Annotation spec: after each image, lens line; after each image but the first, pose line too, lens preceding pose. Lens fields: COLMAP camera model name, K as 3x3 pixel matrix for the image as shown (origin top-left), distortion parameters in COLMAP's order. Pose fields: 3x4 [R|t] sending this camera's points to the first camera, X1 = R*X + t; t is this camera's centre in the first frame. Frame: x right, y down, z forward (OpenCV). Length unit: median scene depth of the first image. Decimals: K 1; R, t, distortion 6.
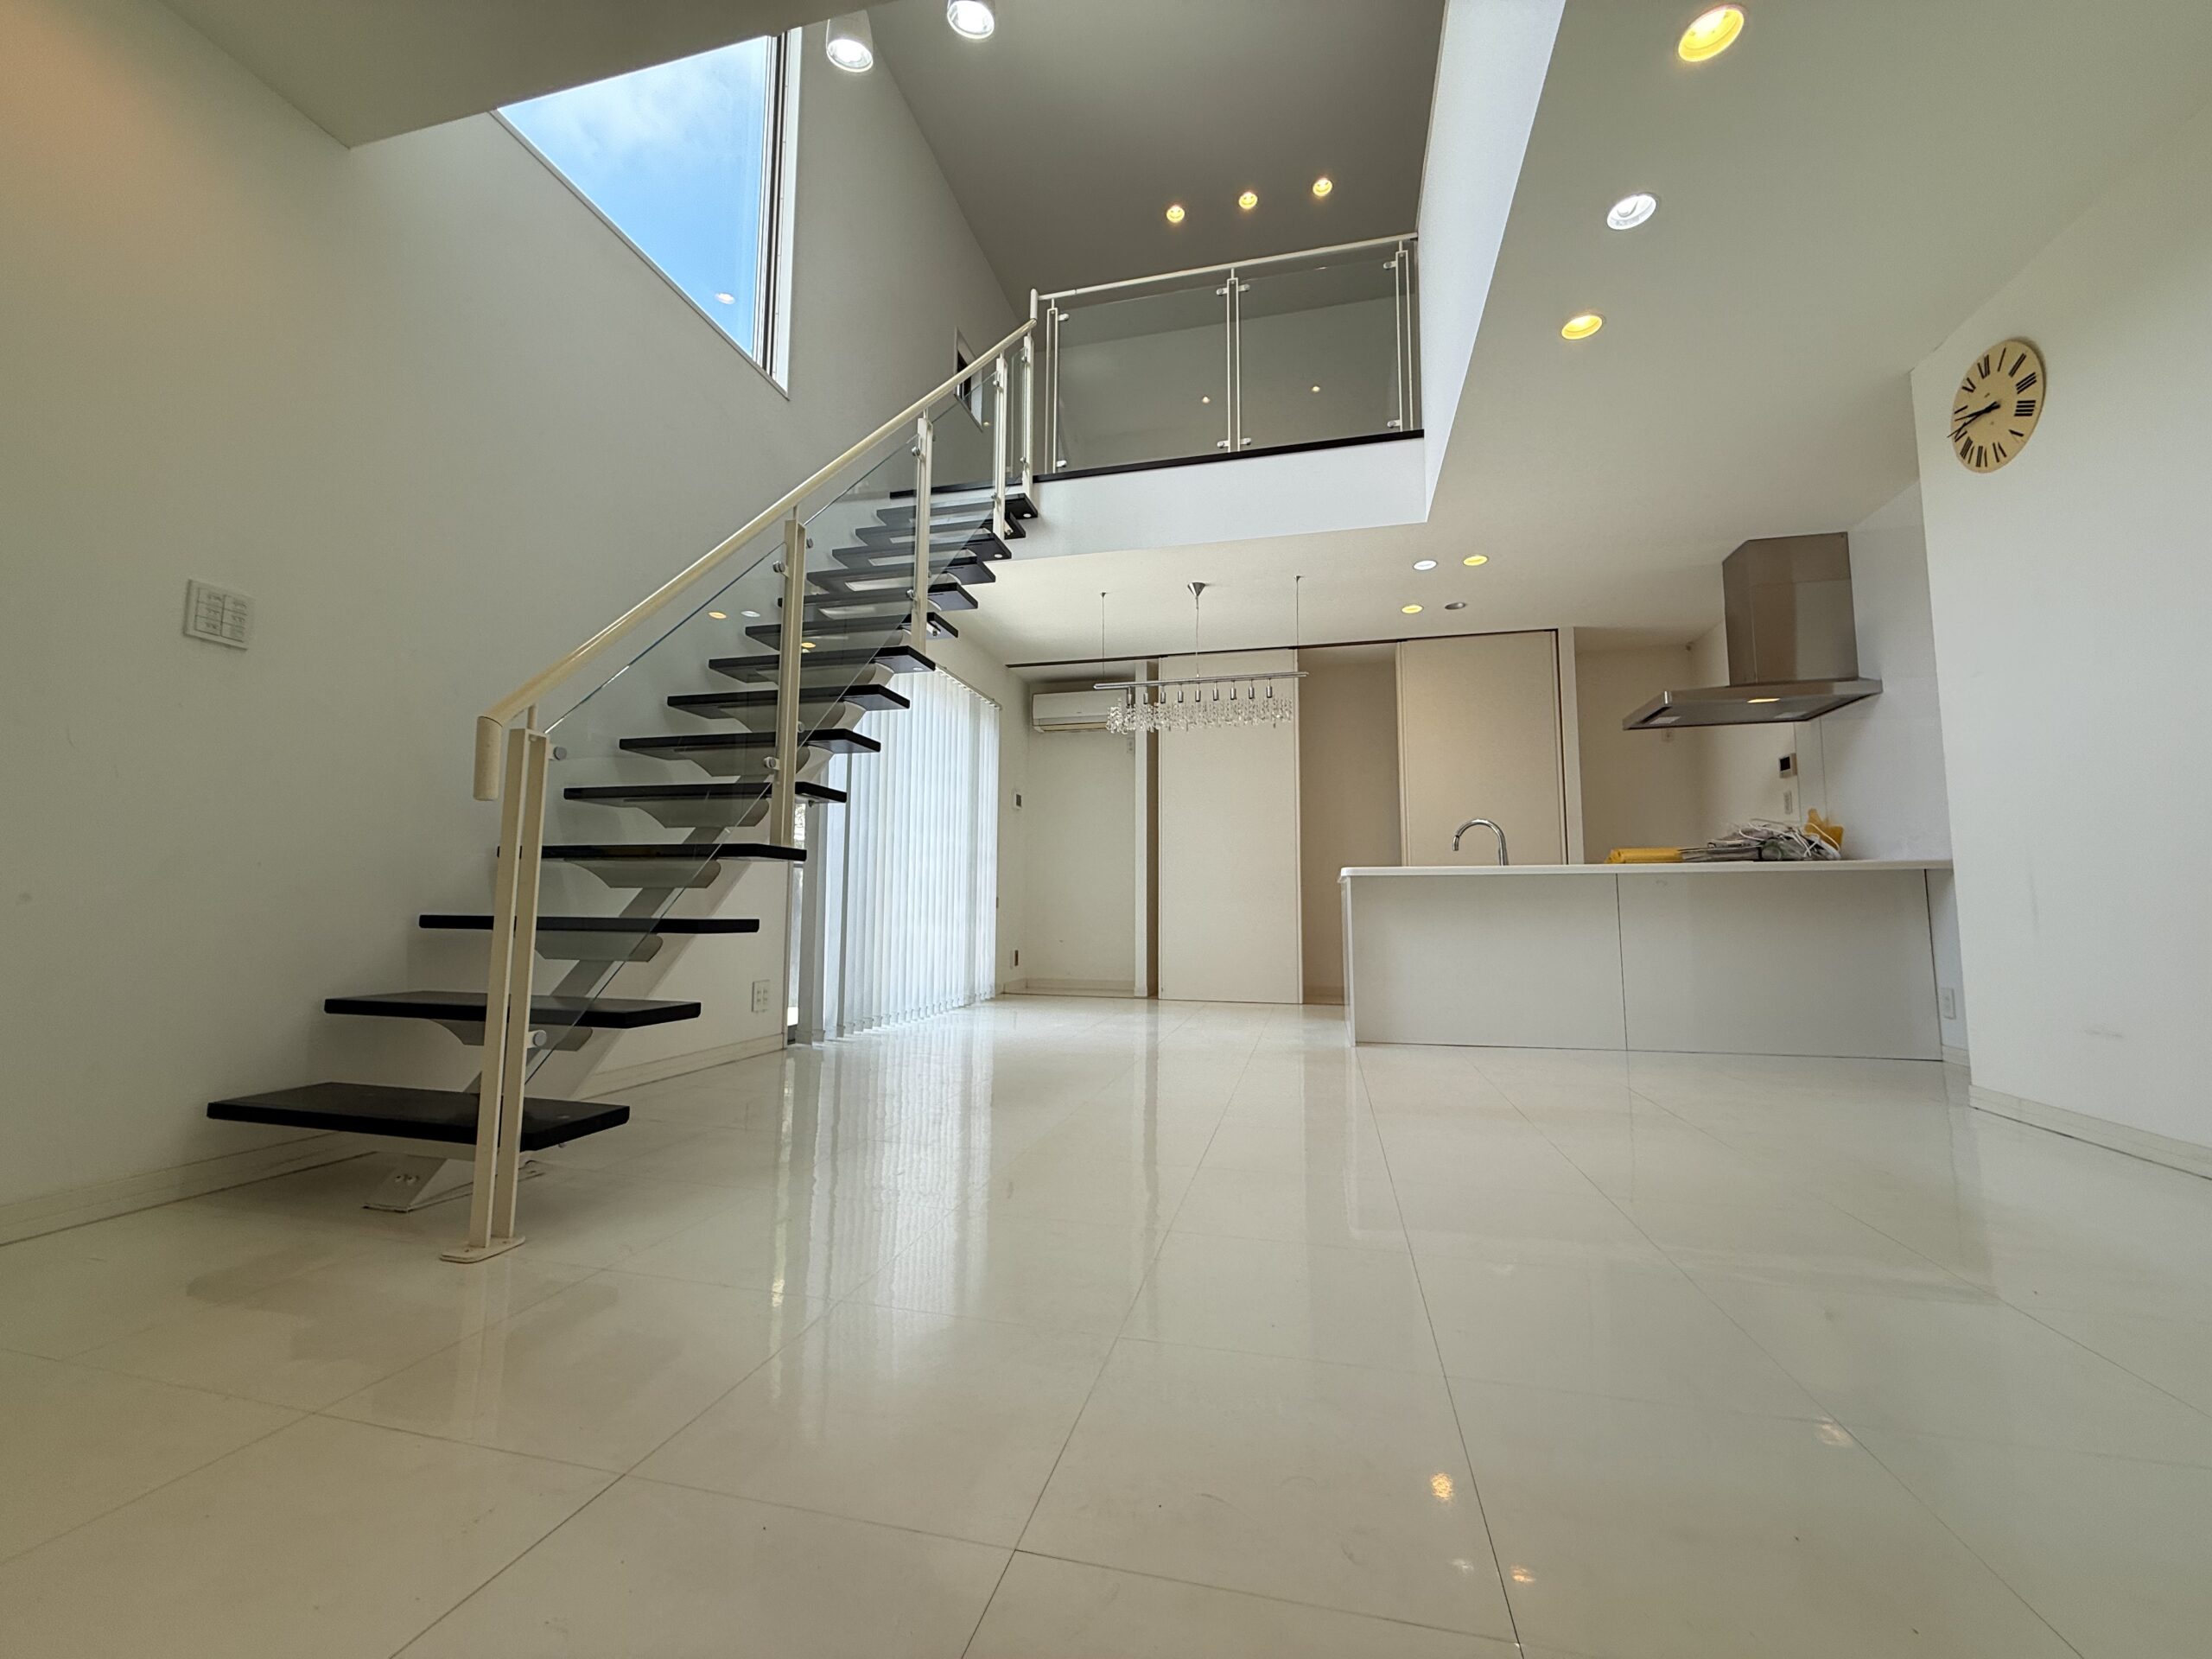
lens RADIAL K [[884.0, 0, 1103.3], [0, 884.0, 831.1], [0, 0, 1]] dist [0.000124, -0.000643]
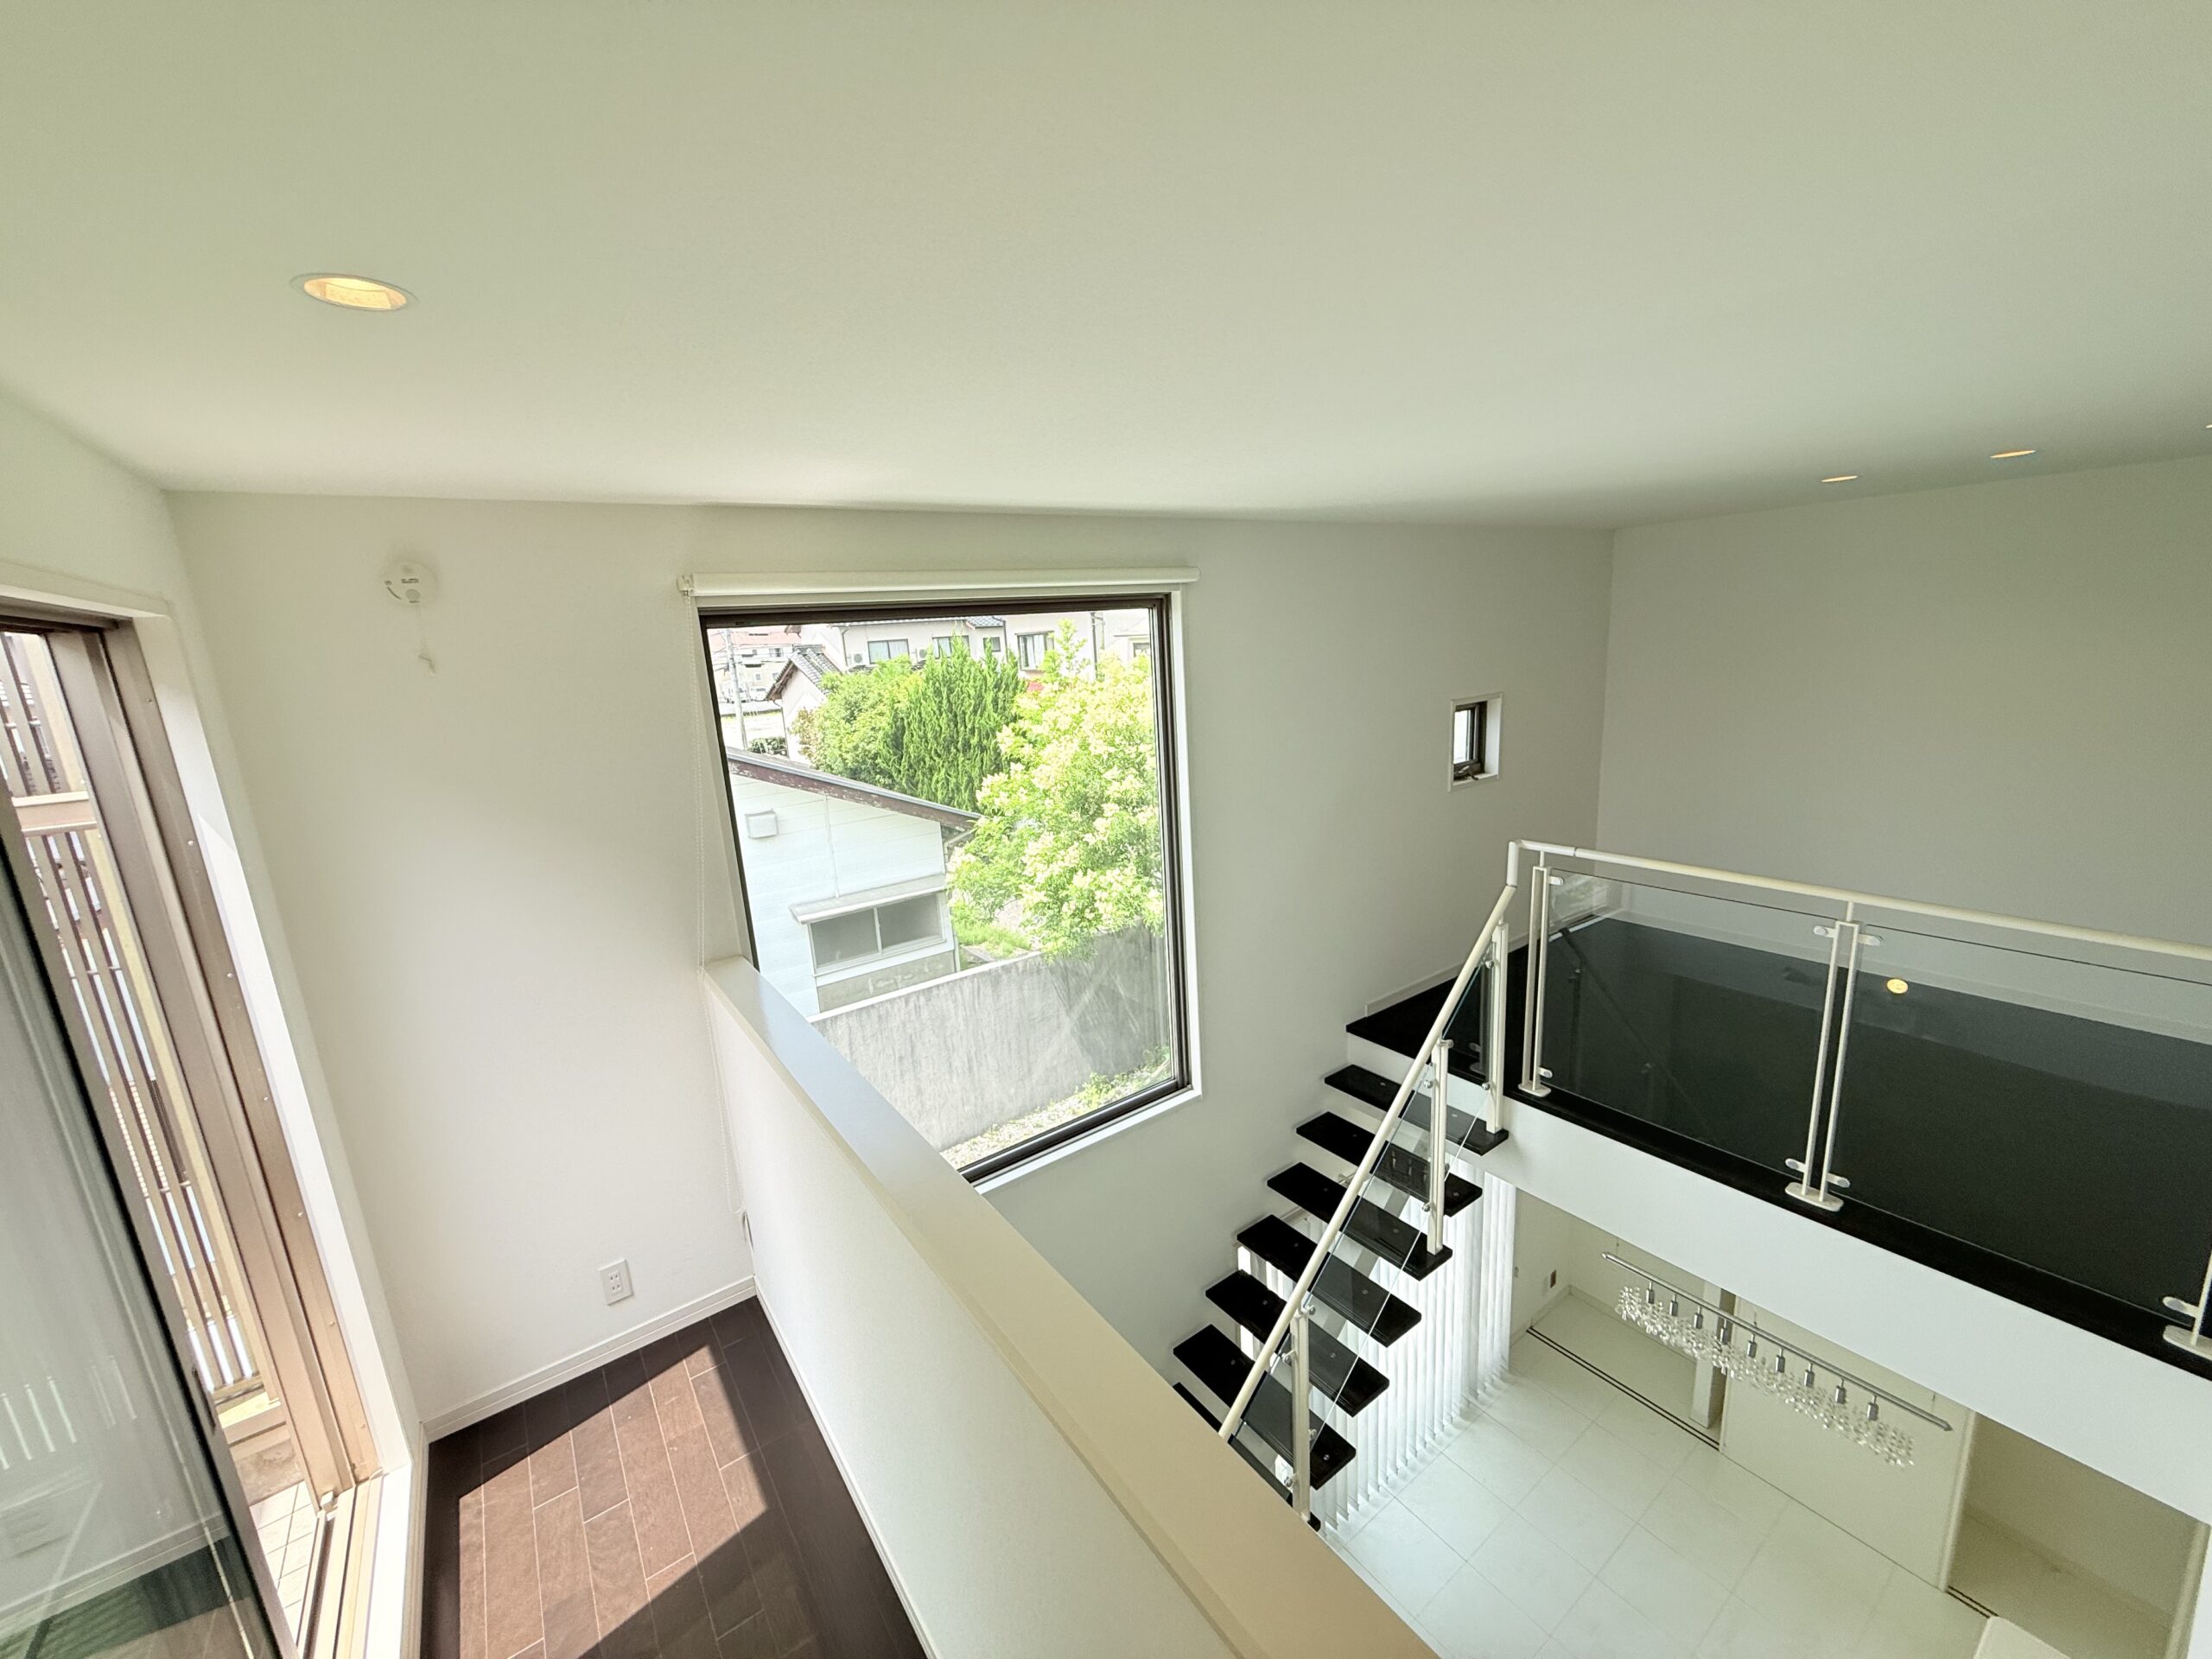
lens RADIAL K [[878.1, 0, 1108.9], [0, 878.1, 827.8], [0, 0, 1]] dist [0.001212, -0.000166]
pose [[0.762192, 0.088315, -0.641298, 0.132048], [0.124752, 0.952042, 0.279378, -0.856363], [0.635216, -0.292943, 0.714622, 0.256870]]
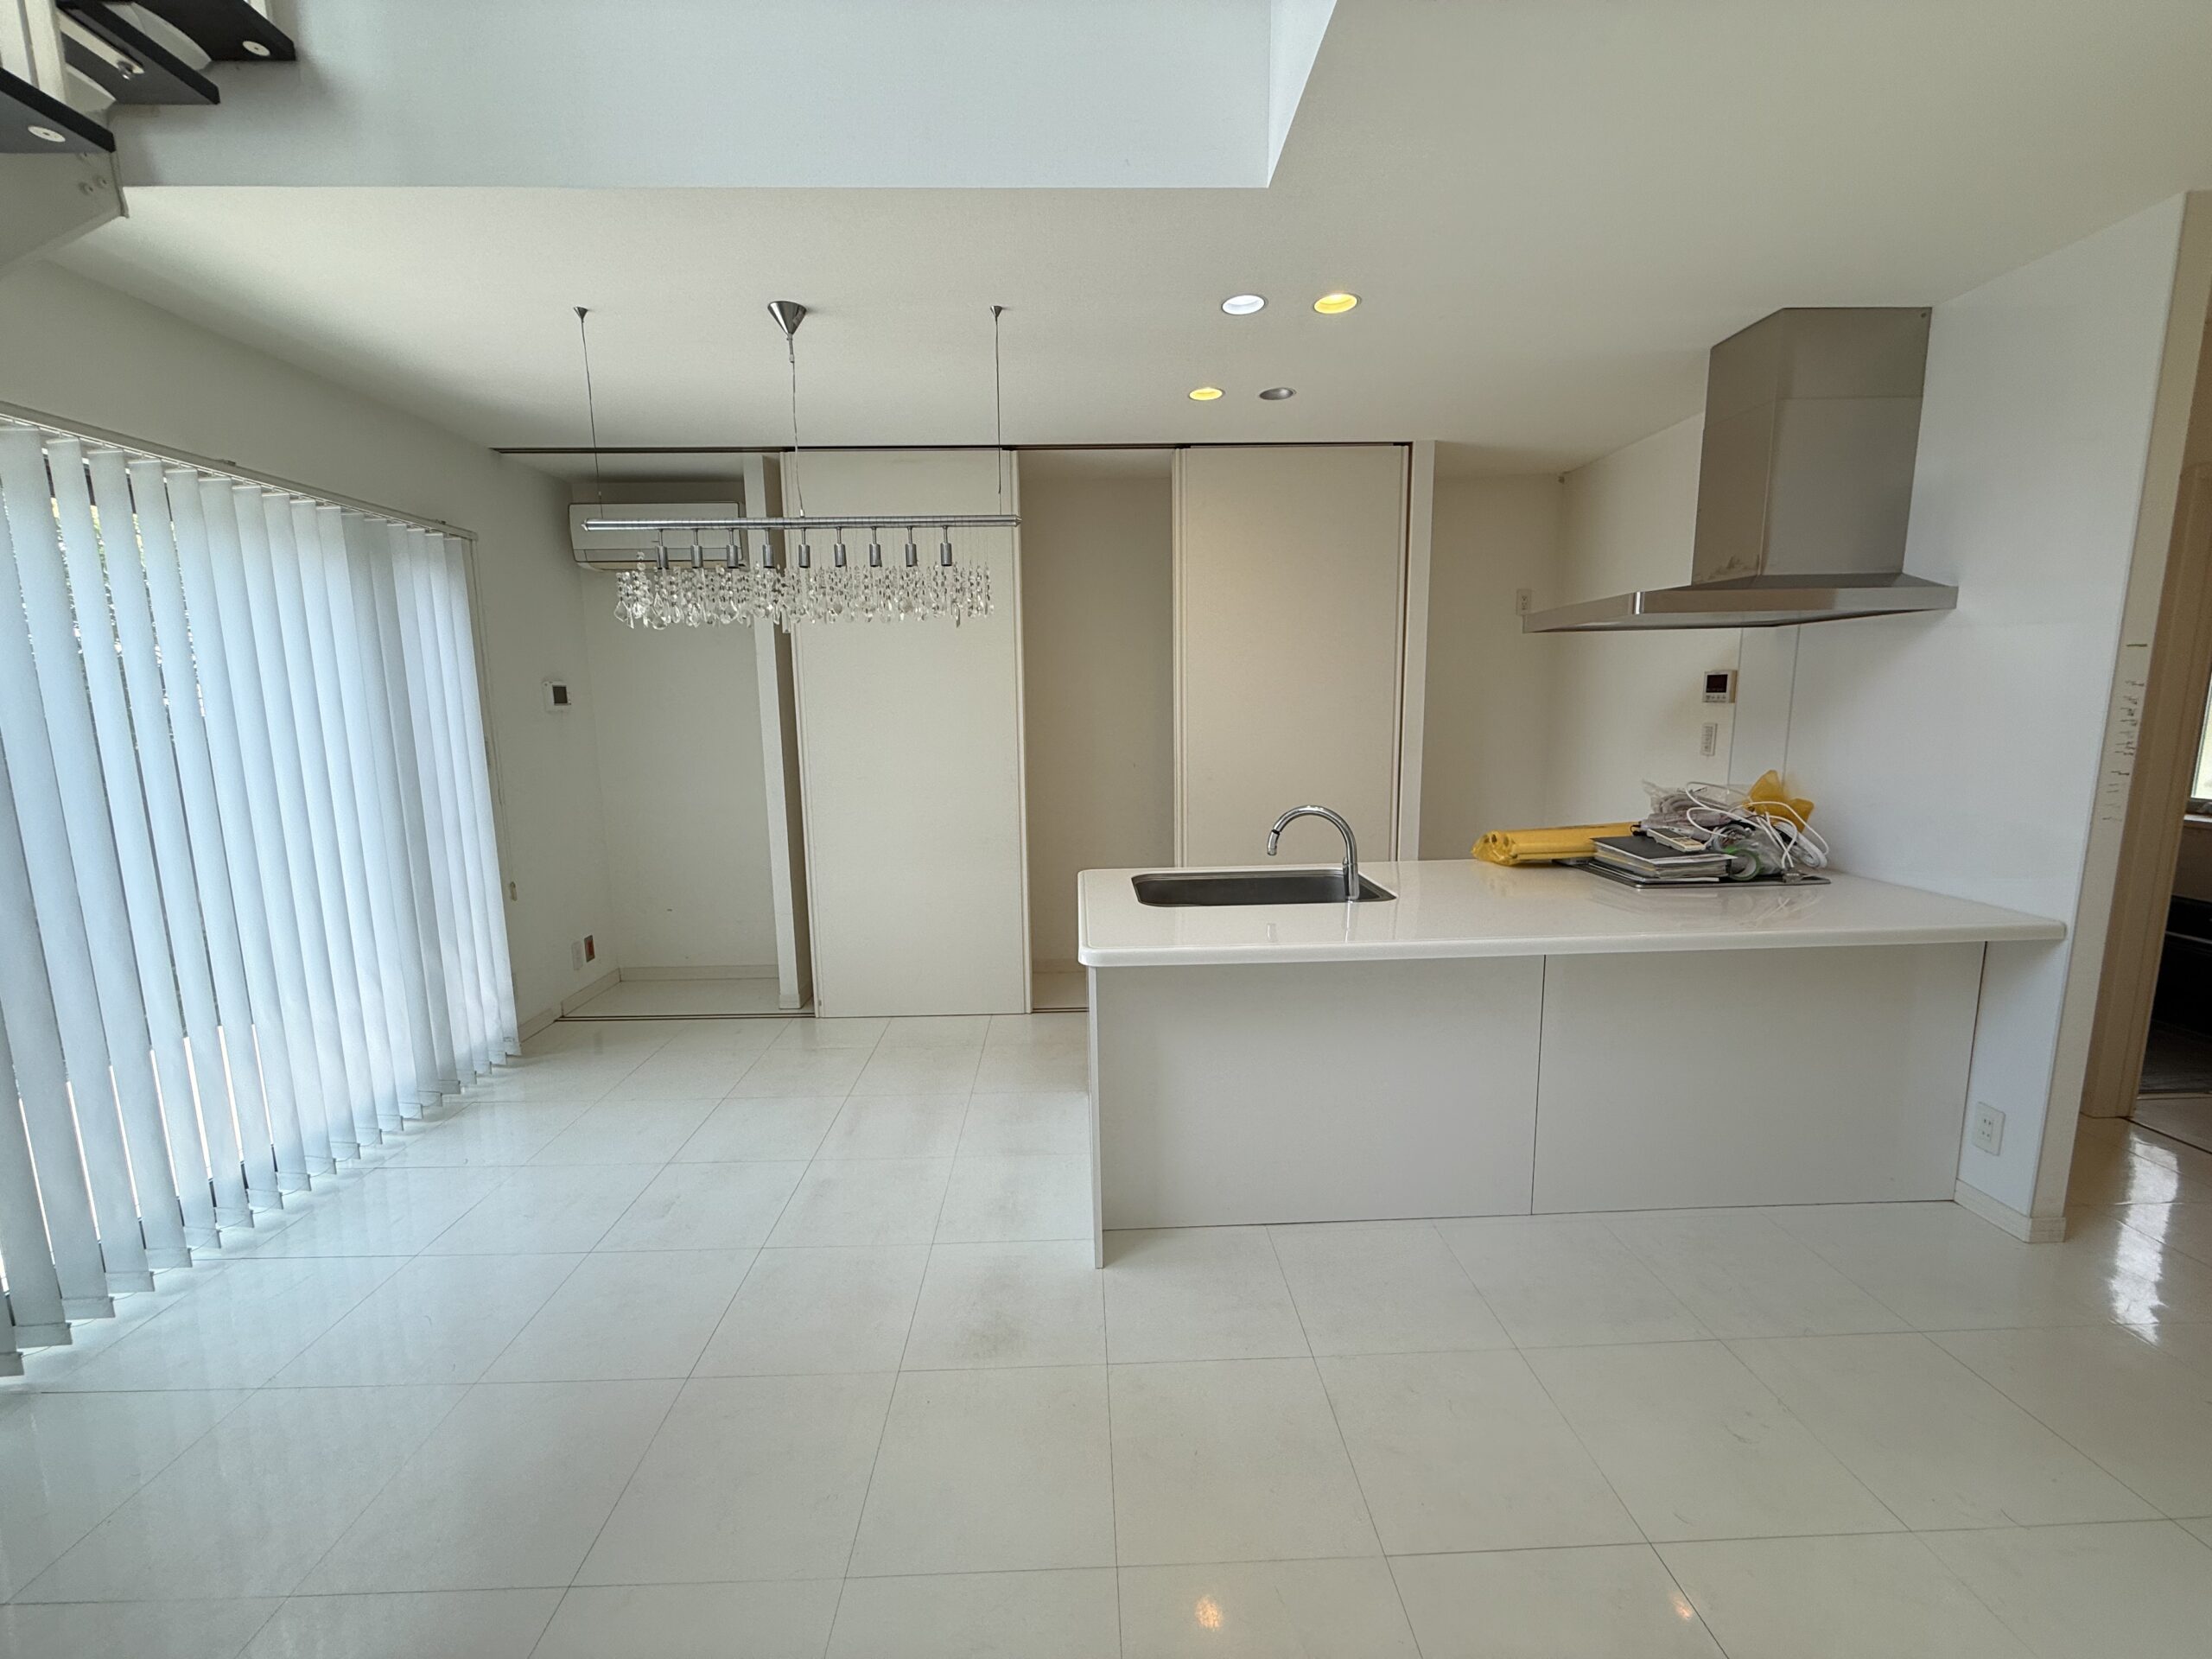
lens RADIAL K [[884.0, 0, 1103.3], [0, 884.0, 831.1], [0, 0, 1]] dist [0.000124, -0.000643]
pose [[0.964650, -0.055808, 0.257559, 0.134454], [-0.006700, 0.971810, 0.235668, -0.122089], [-0.263451, -0.229063, 0.937083, 0.459651]]
